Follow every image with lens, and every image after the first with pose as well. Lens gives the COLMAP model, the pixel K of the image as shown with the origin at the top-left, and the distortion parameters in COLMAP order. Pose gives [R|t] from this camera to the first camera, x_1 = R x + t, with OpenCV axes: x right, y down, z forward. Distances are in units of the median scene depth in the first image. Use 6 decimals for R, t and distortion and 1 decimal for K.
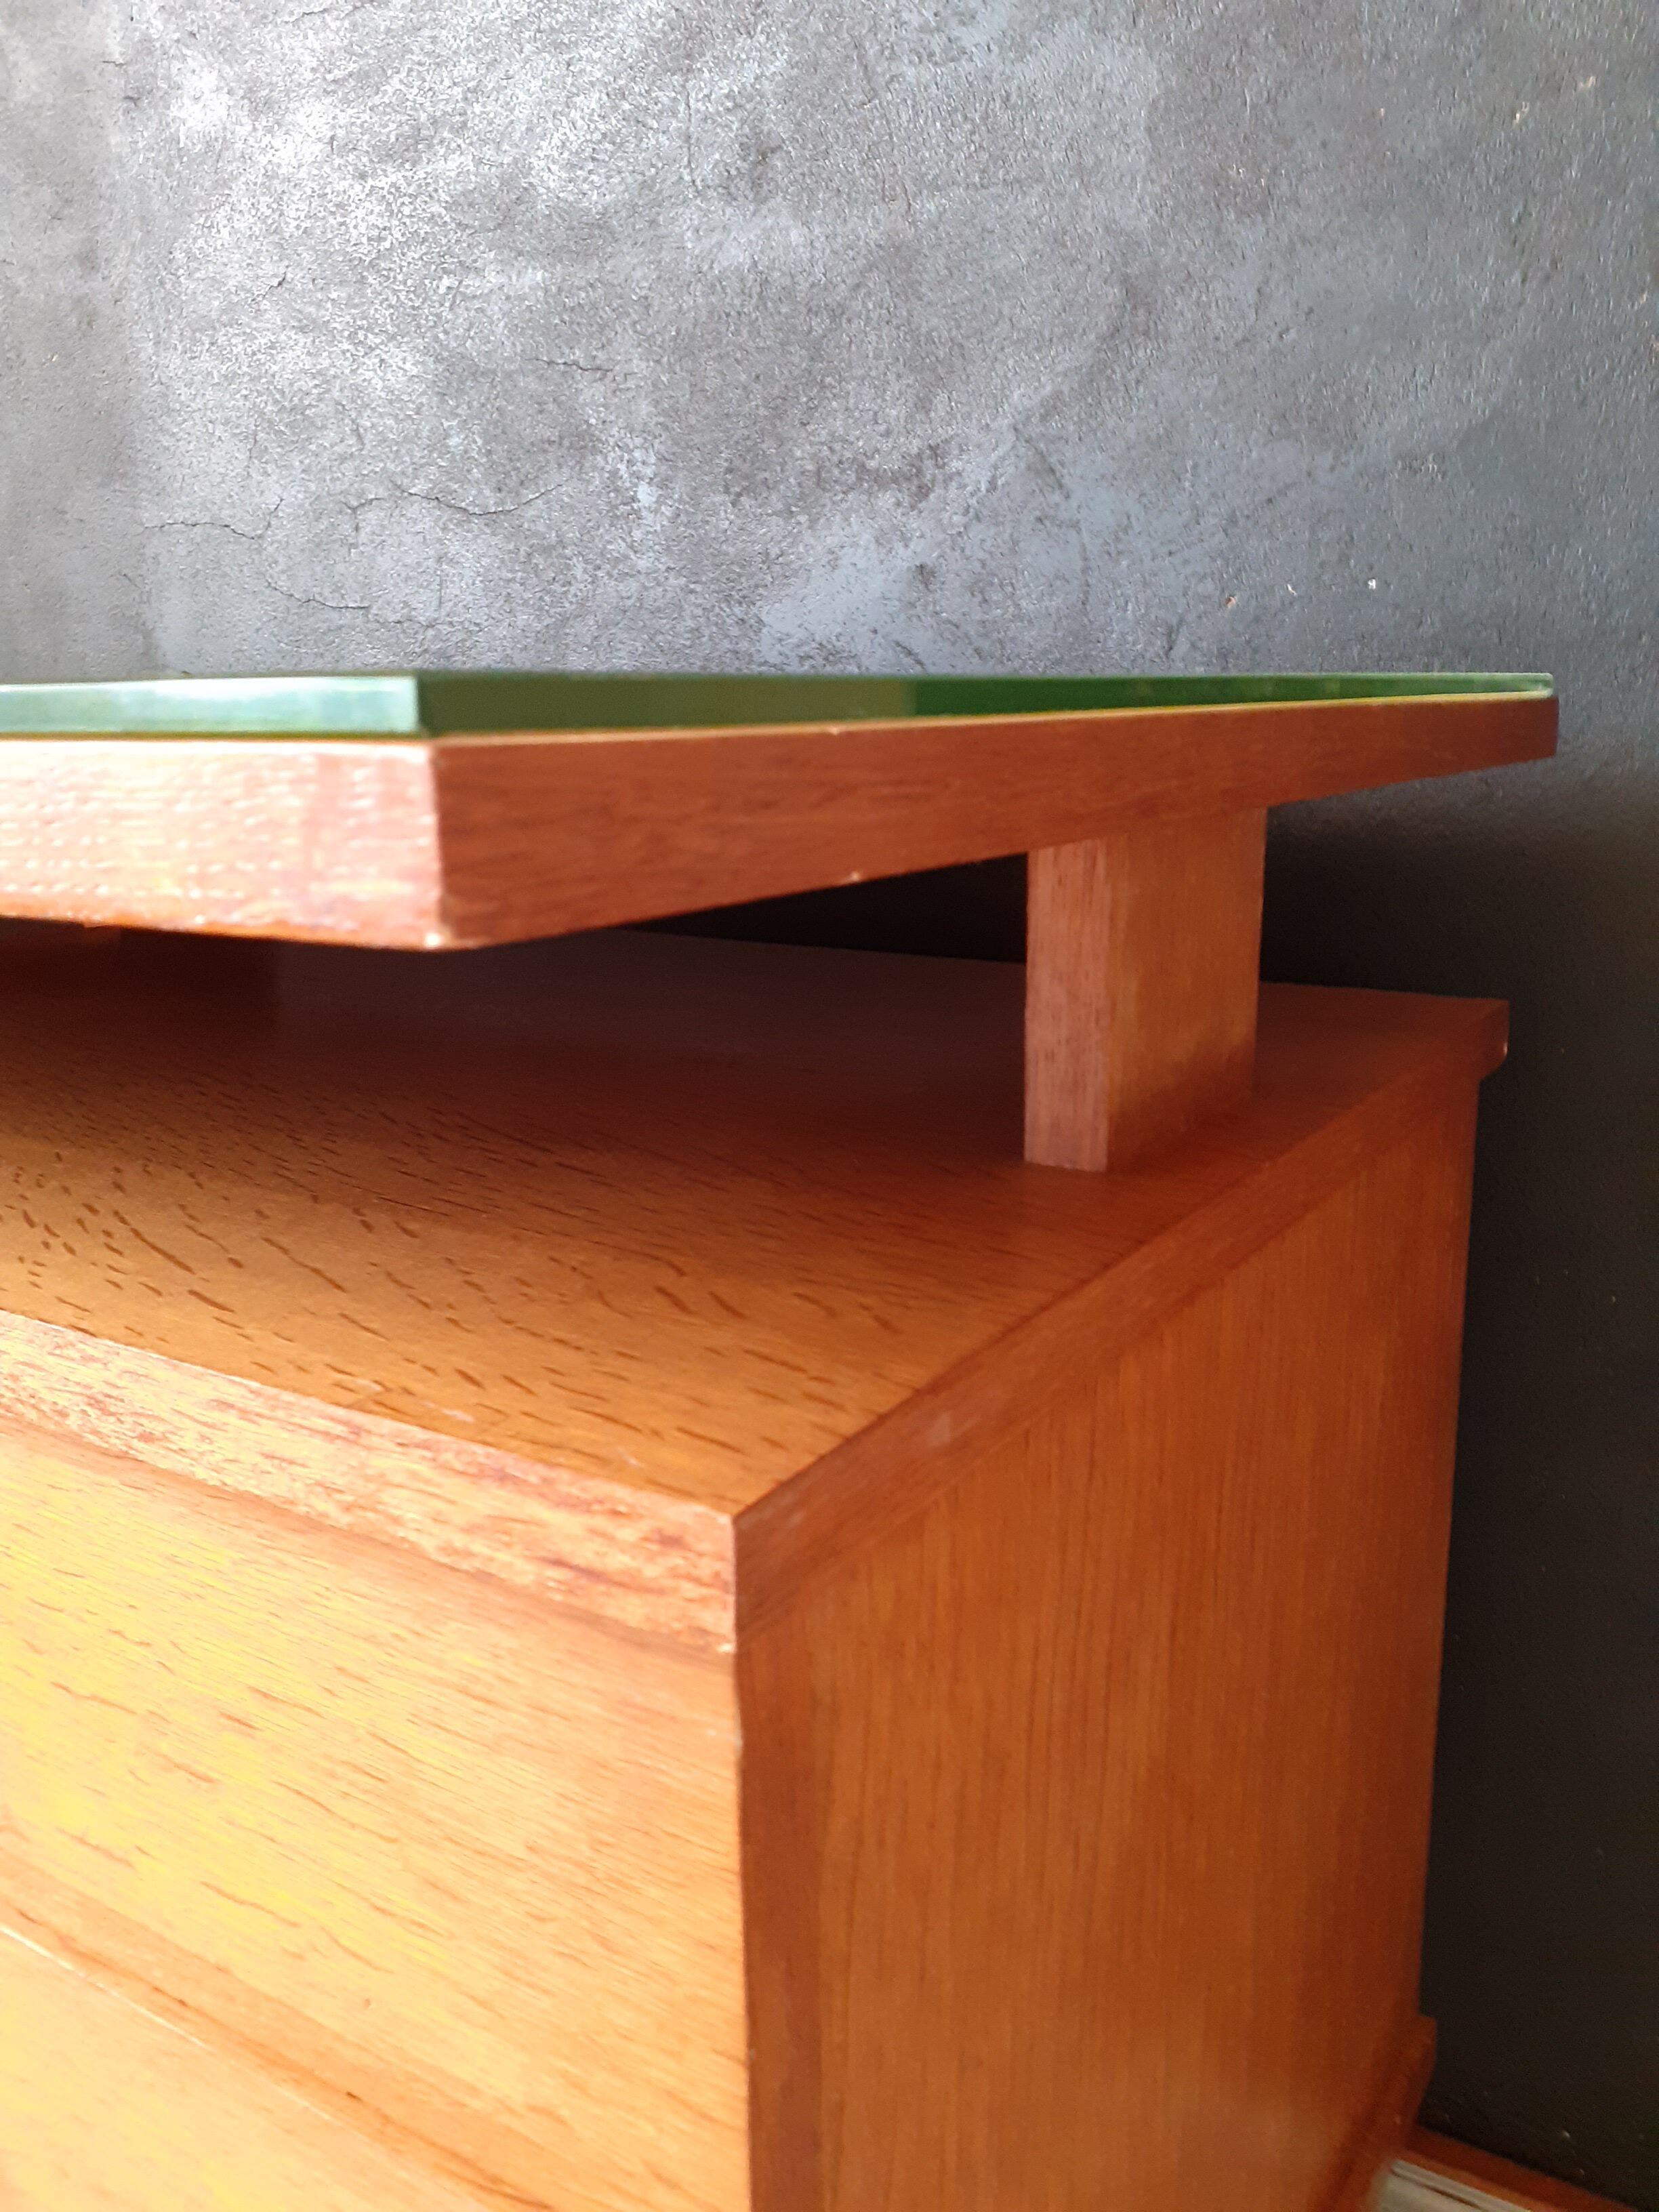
lens RADIAL K [[1788.3, 0, 834.3], [0, 1788.3, 1107.9], [0, 0, 1]] dist [0.040095, -0.074026]
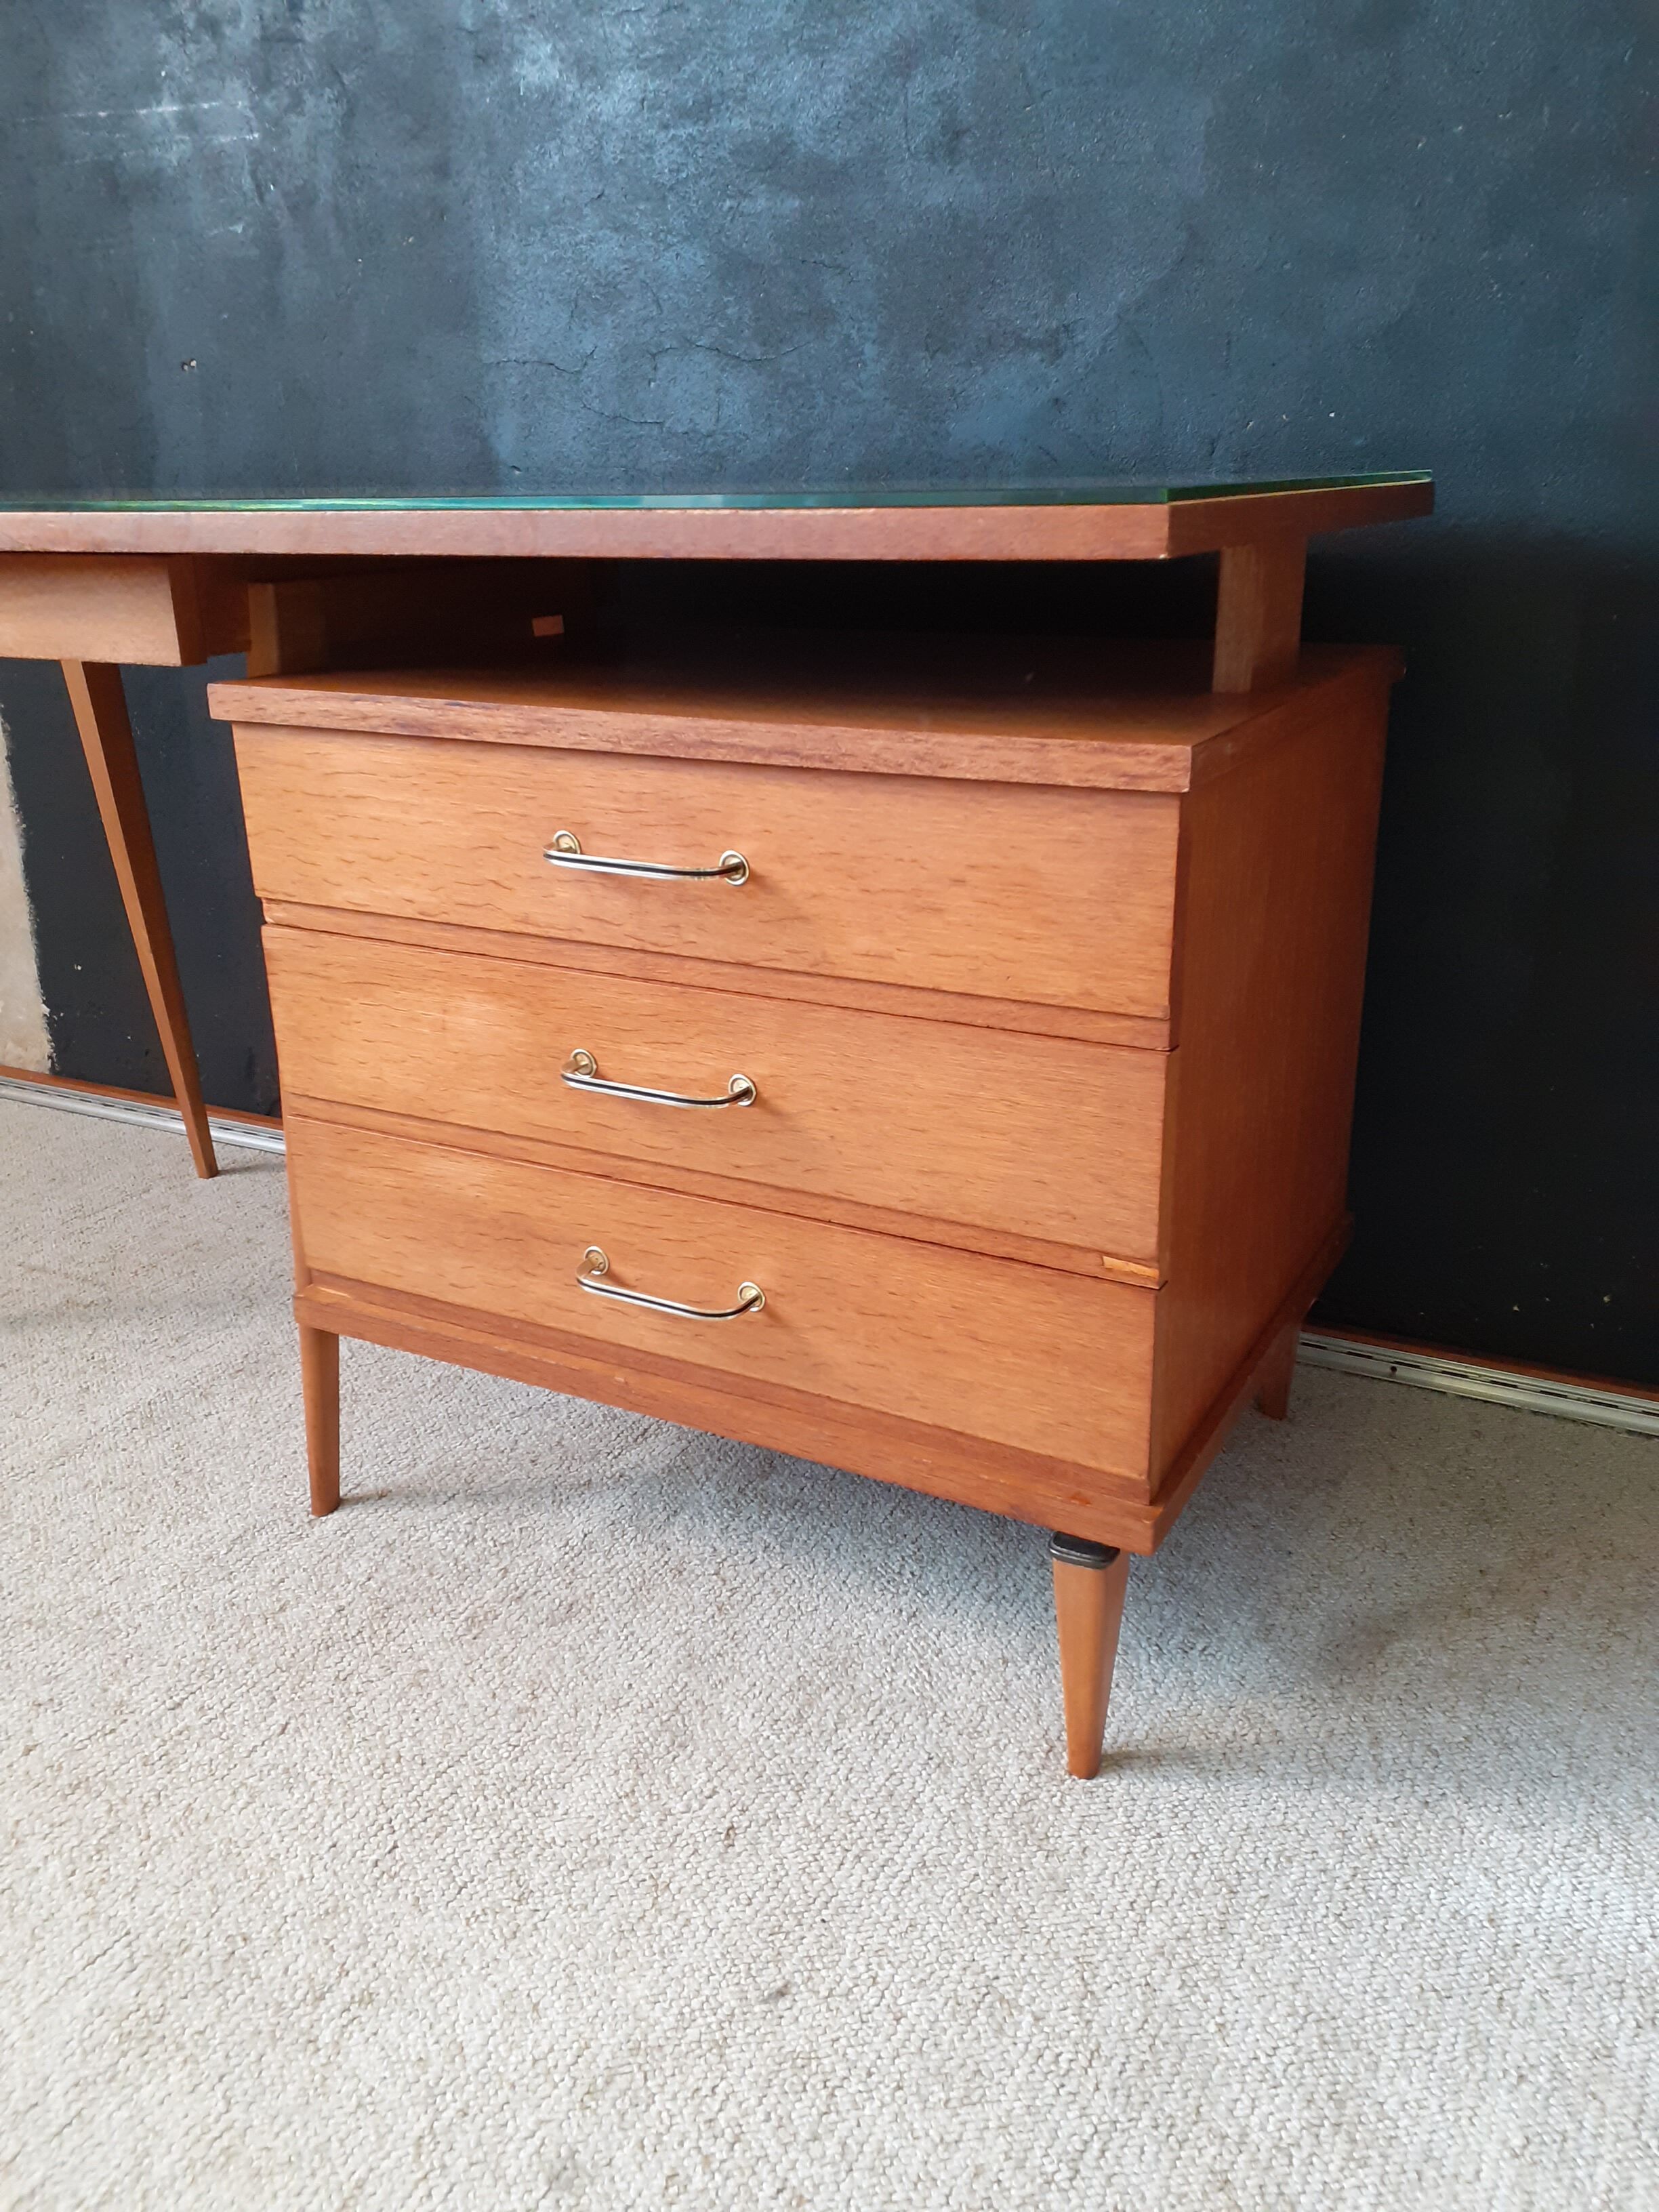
lens RADIAL K [[1788.3, 0, 811.7], [0, 1788.3, 1119.2], [0, 0, 1]] dist [0.040095, -0.074026]
pose [[0.998030, -0.027106, 0.056583, -0.267686], [0.019987, 0.992233, 0.122780, 0.135238], [-0.059471, -0.121408, 0.990820, -0.651259]]
